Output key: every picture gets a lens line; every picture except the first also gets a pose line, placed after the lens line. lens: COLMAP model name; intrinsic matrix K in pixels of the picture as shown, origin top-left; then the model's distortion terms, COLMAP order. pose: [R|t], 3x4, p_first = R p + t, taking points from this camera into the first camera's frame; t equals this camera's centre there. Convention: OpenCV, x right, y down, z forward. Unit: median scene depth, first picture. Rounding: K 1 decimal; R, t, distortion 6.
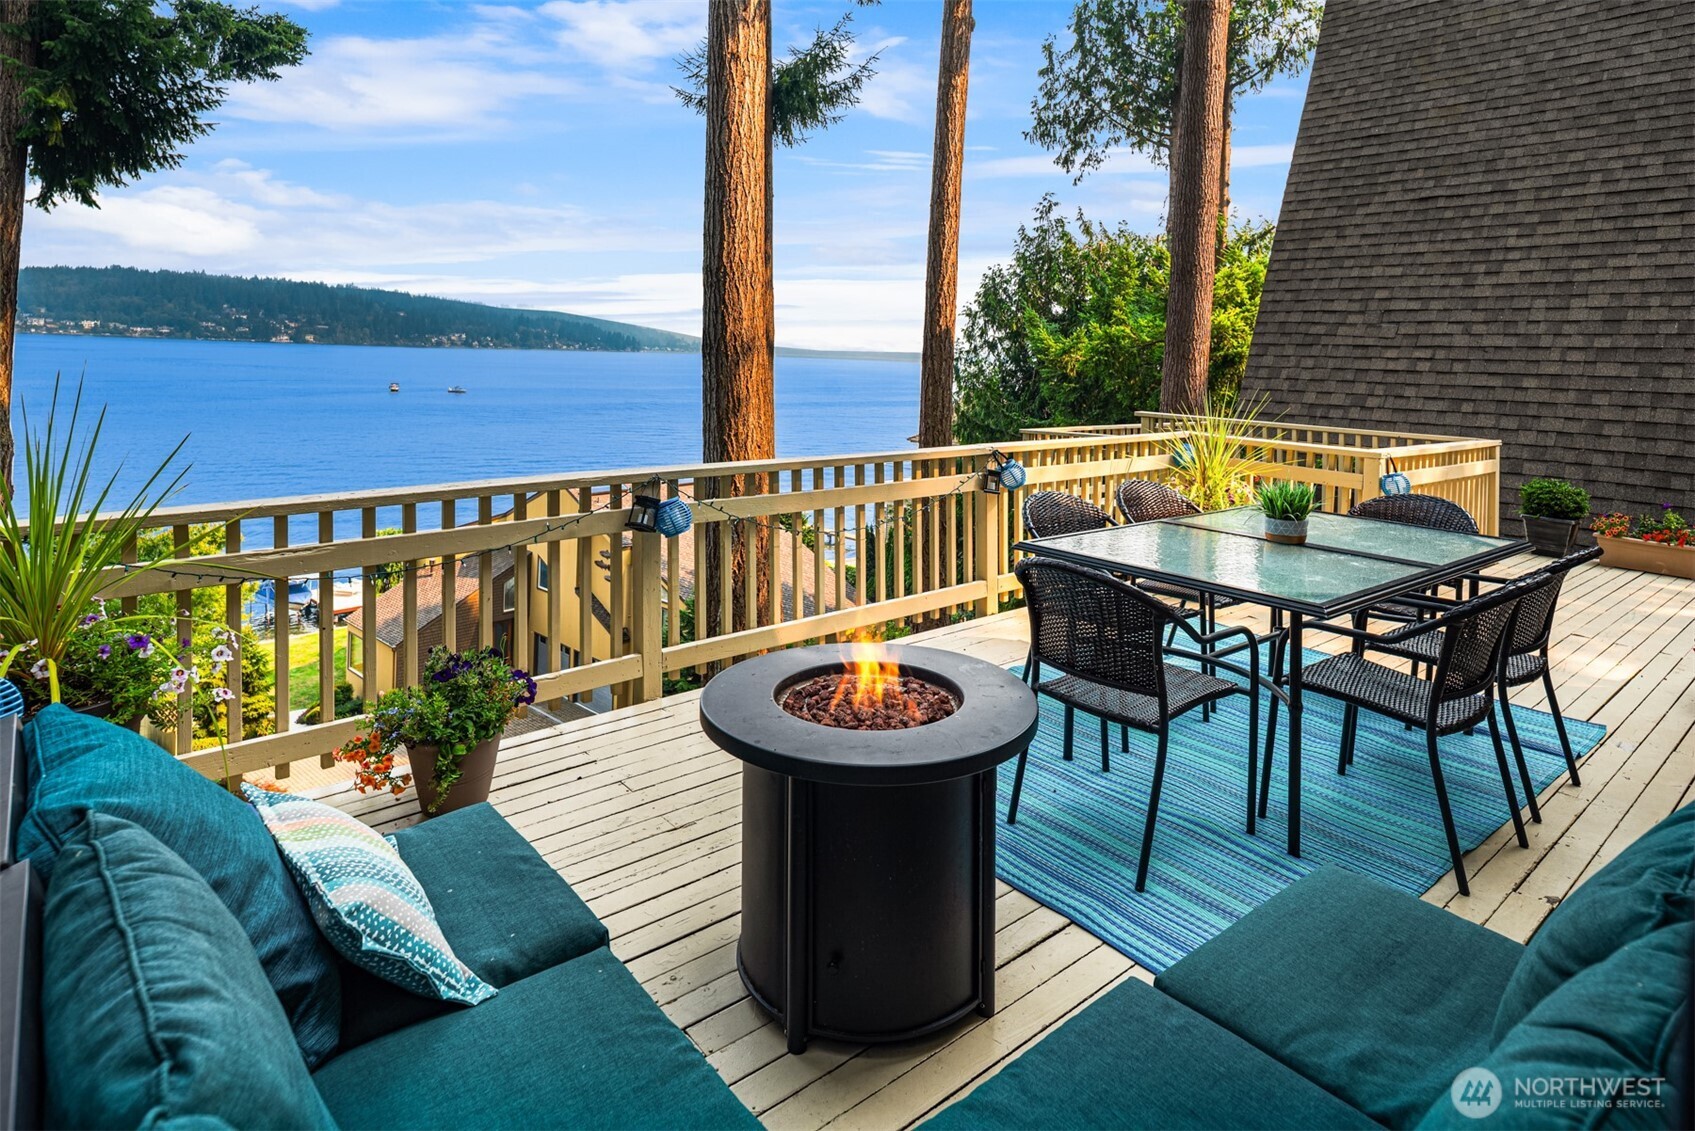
lens RADIAL K [[918.0, 0, 845.7], [0, 918.0, 372.8], [0, 0, 1]] dist [0.001234, -0.006999]
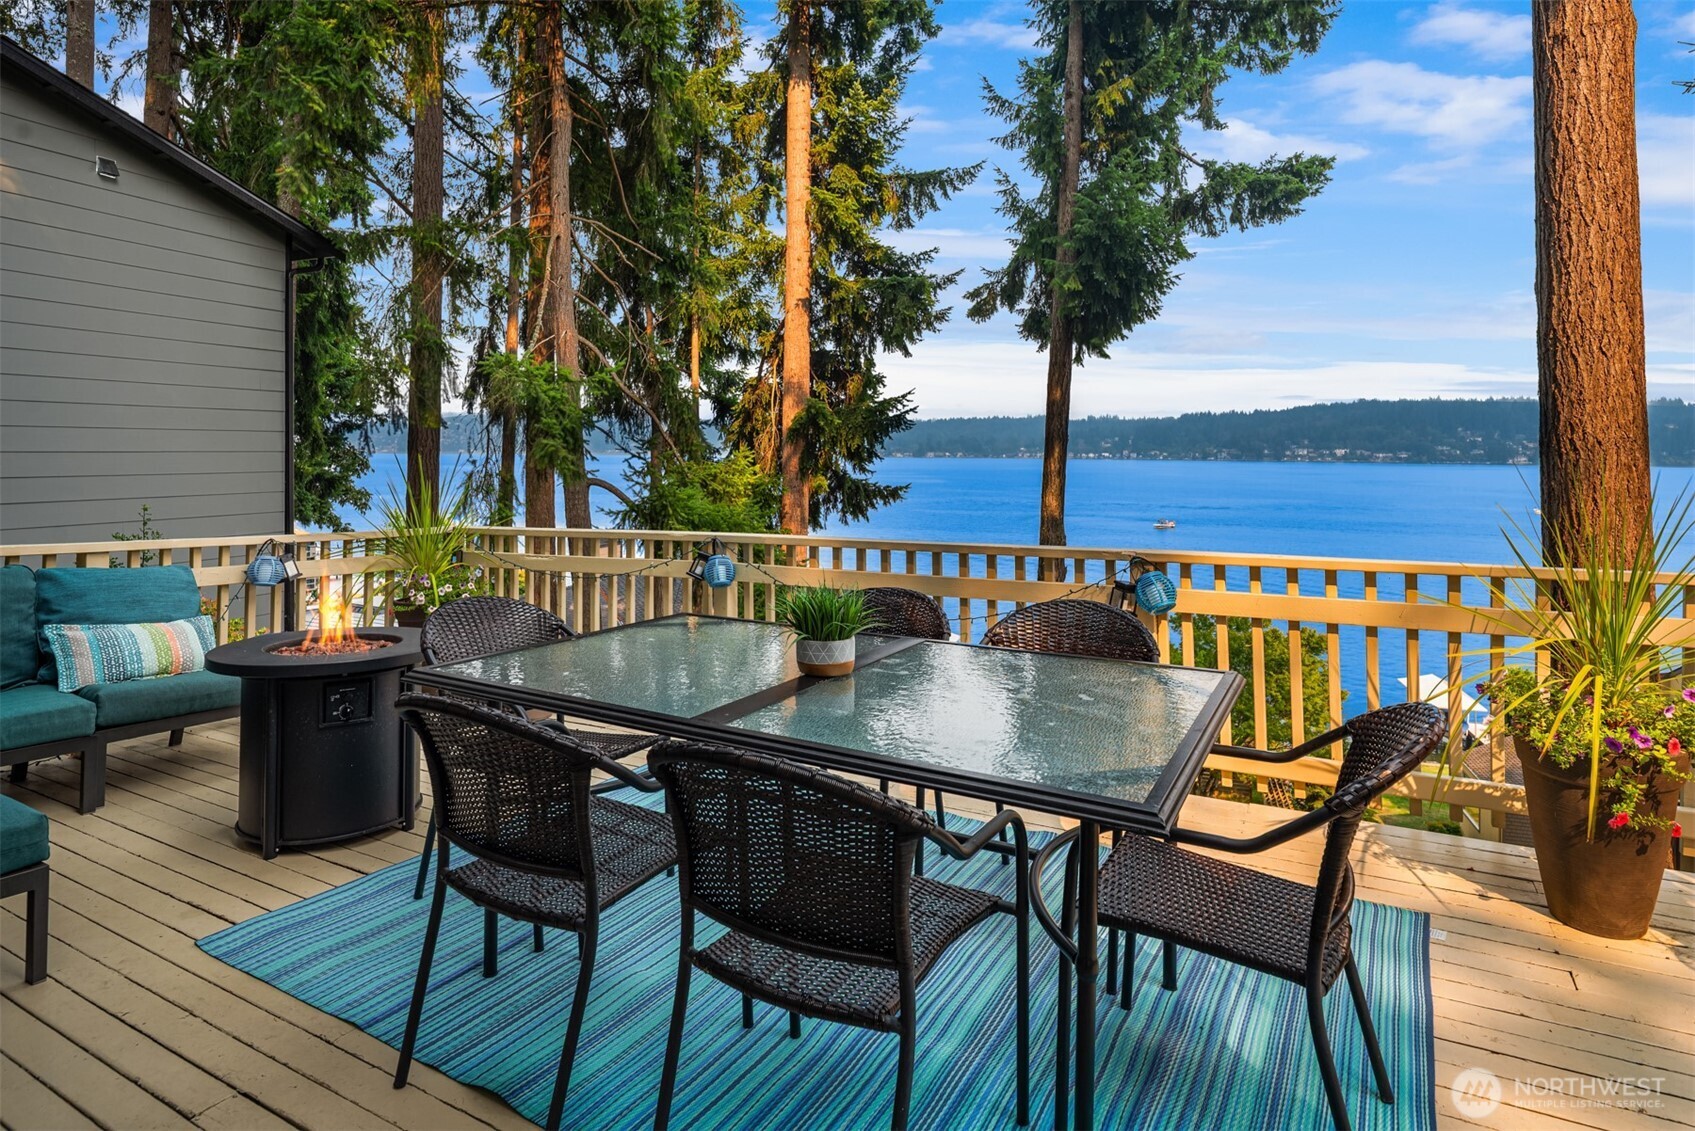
lens RADIAL K [[918.0, 0, 846.6], [0, 918.0, 453.1], [0, 0, 1]] dist [0.001234, -0.006999]
pose [[0.373051, -0.034927, -0.927153, 0.131173], [-0.008516, 0.999120, -0.041064, 0.005980], [0.927772, 0.023215, 0.372426, 0.089084]]
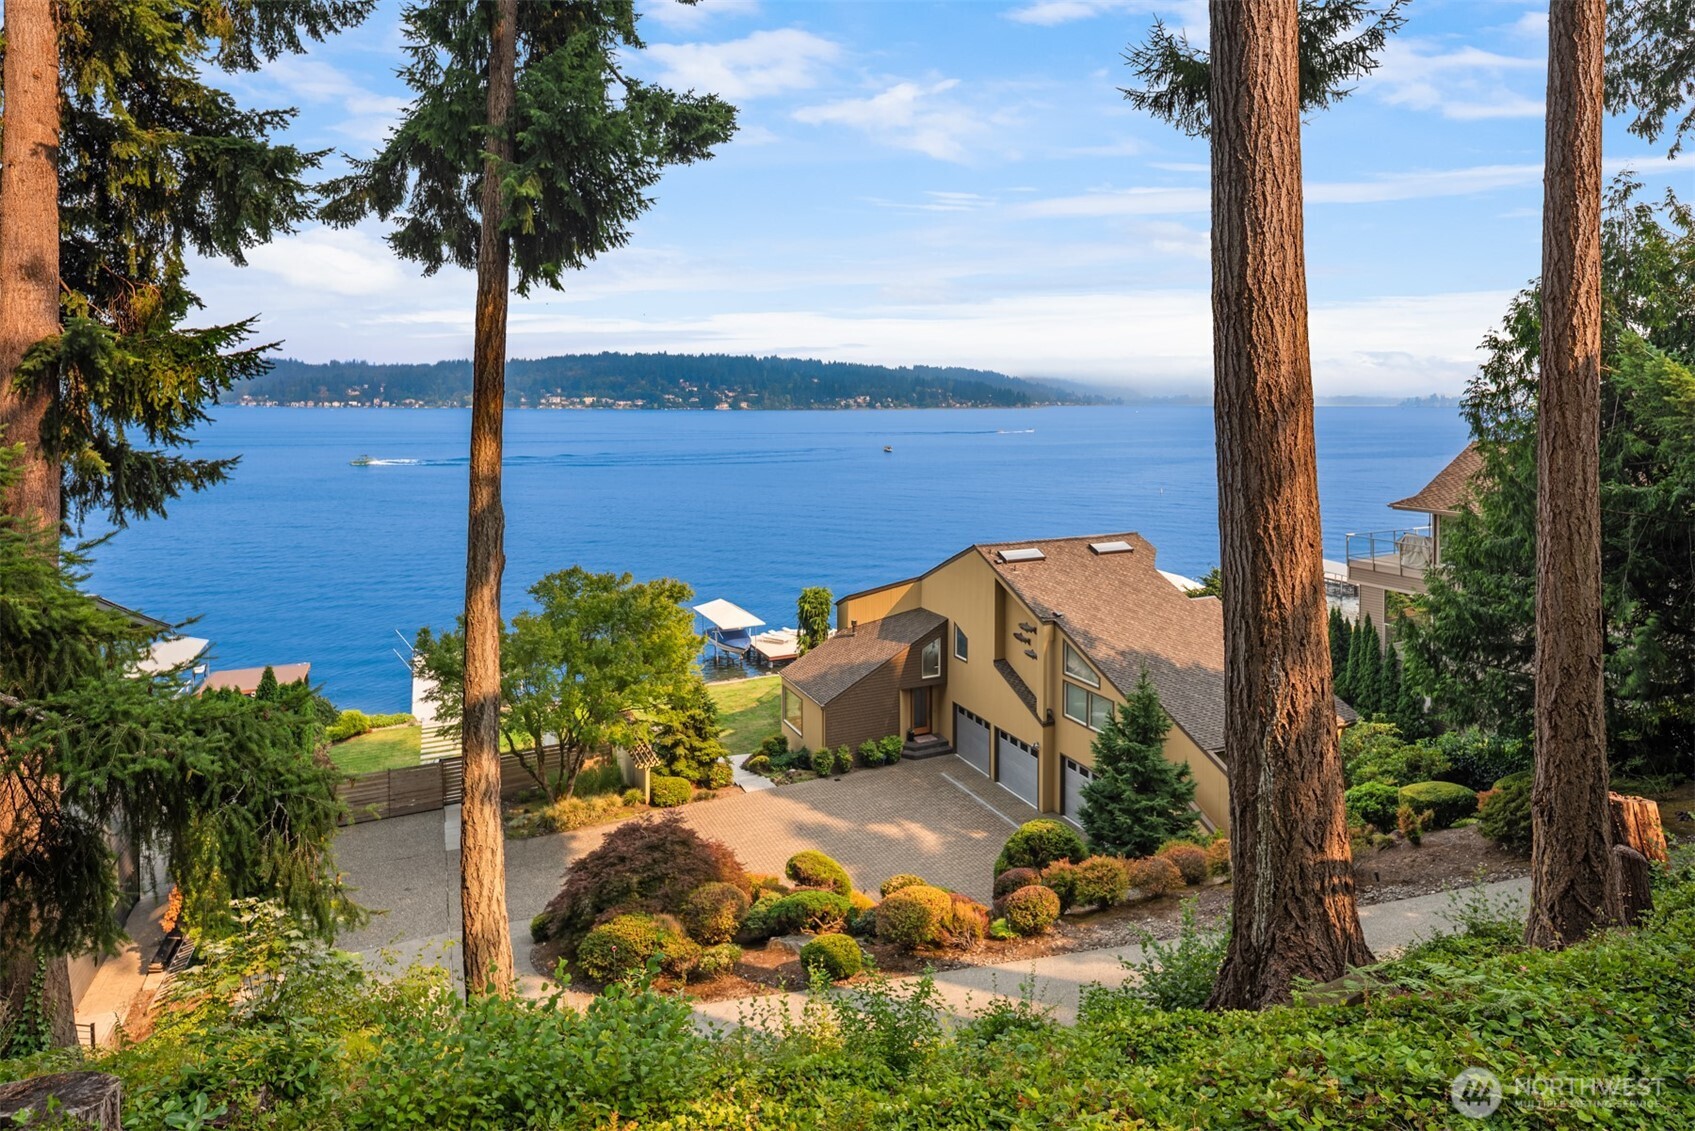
lens RADIAL K [[918.0, 0, 848.1], [0, 918.0, 413.2], [0, 0, 1]] dist [0.001234, -0.006999]
pose [[0.914179, -0.031701, -0.404069, -0.053457], [0.025320, 0.999456, -0.021125, -0.005362], [0.404519, 0.009081, 0.914484, 0.091944]]
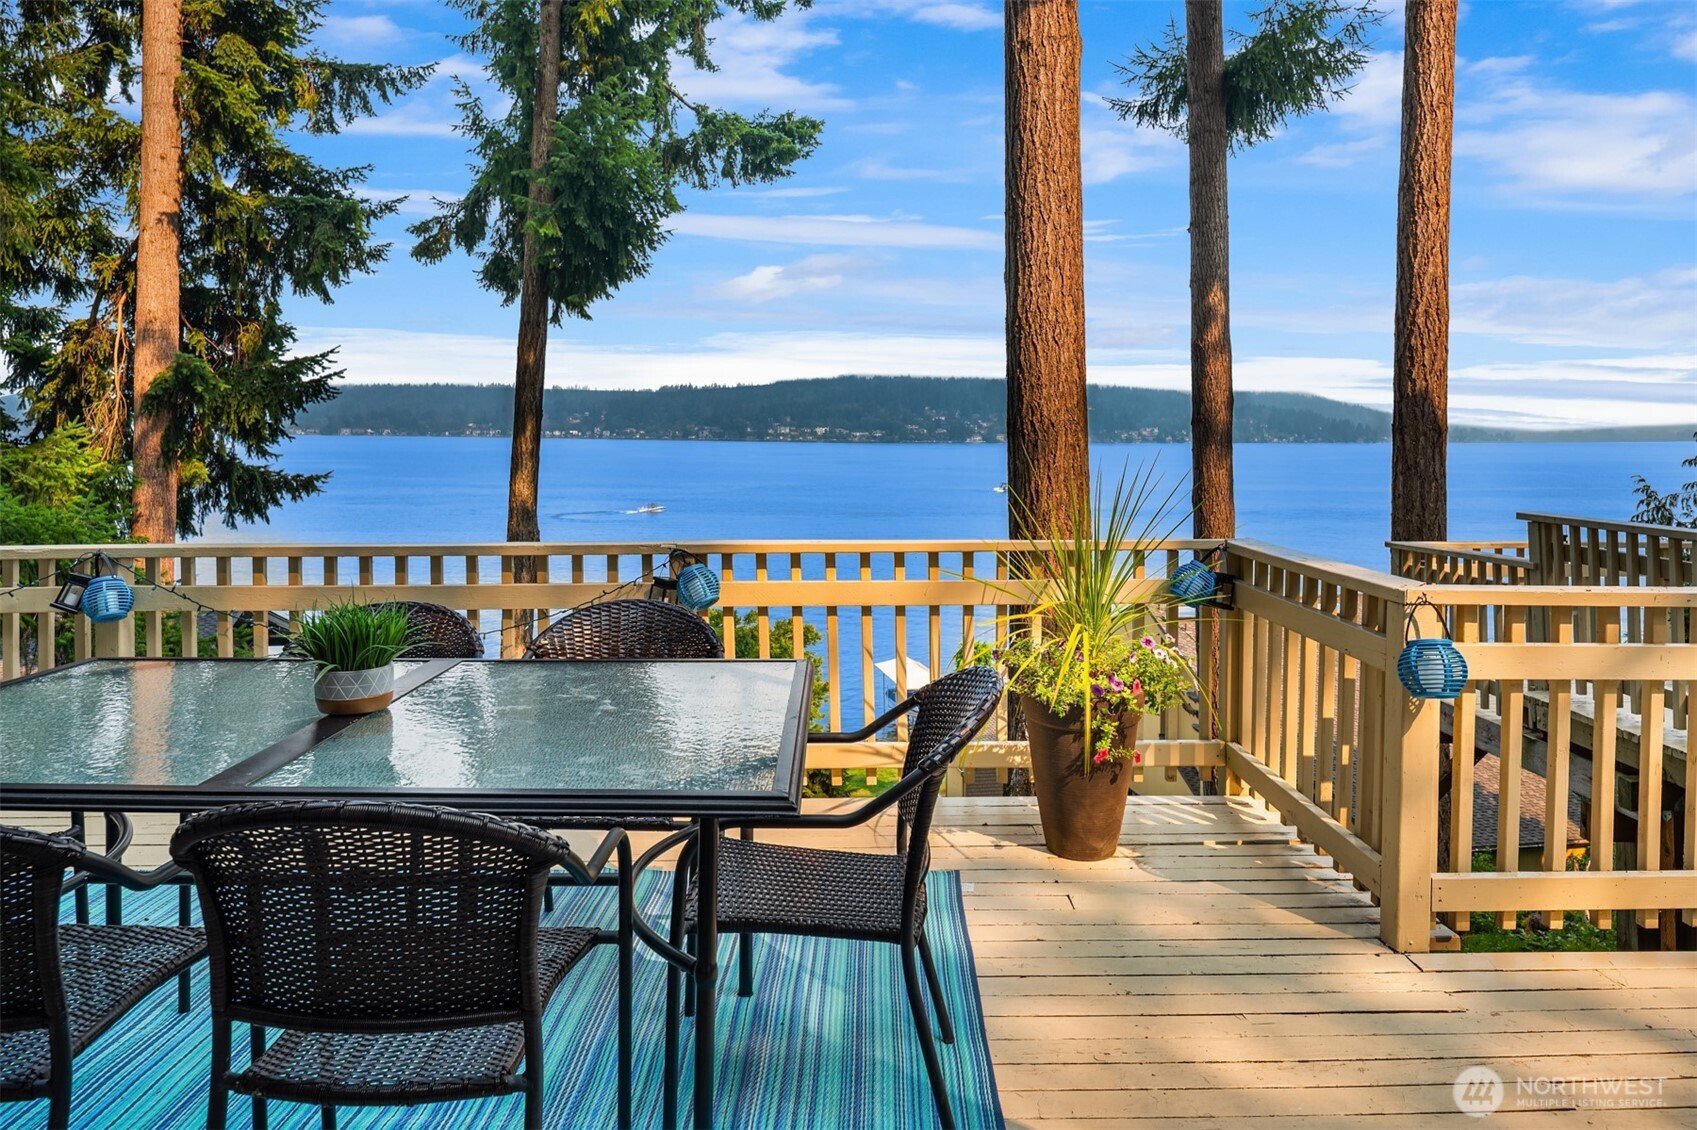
lens RADIAL K [[1105.0, 0, 848.8], [0, 1105.0, 433.5], [0, 0, 1]] dist [-0.002499, -0.000397]
pose [[0.784091, -0.030534, -0.619895, 0.131444], [0.008658, 0.999230, -0.038267, 0.005704], [0.620586, 0.024638, 0.783751, 0.077974]]
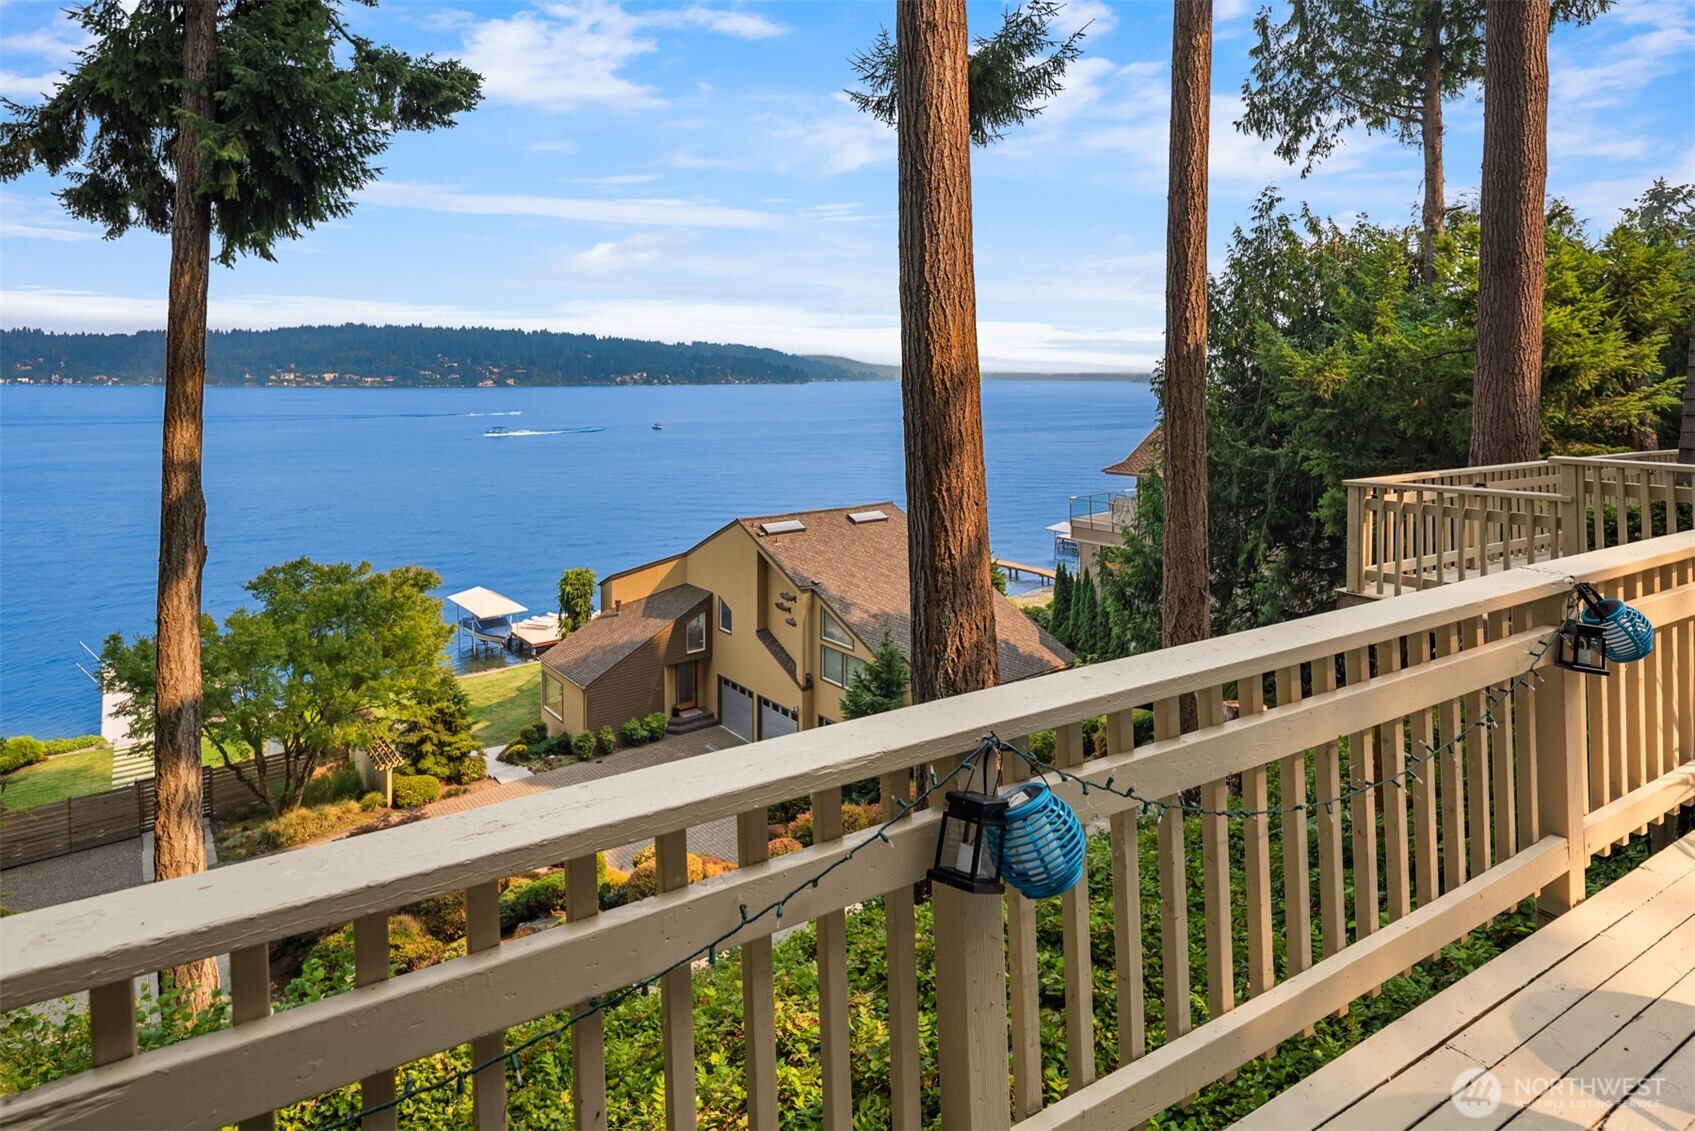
lens RADIAL K [[918.0, 0, 848.4], [0, 918.0, 391.3], [0, 0, 1]] dist [0.001234, -0.006999]
pose [[0.983792, -0.034053, -0.176050, -0.024440], [0.032352, 0.999398, -0.012526, -0.004831], [0.176370, 0.006628, 0.984302, 0.075112]]
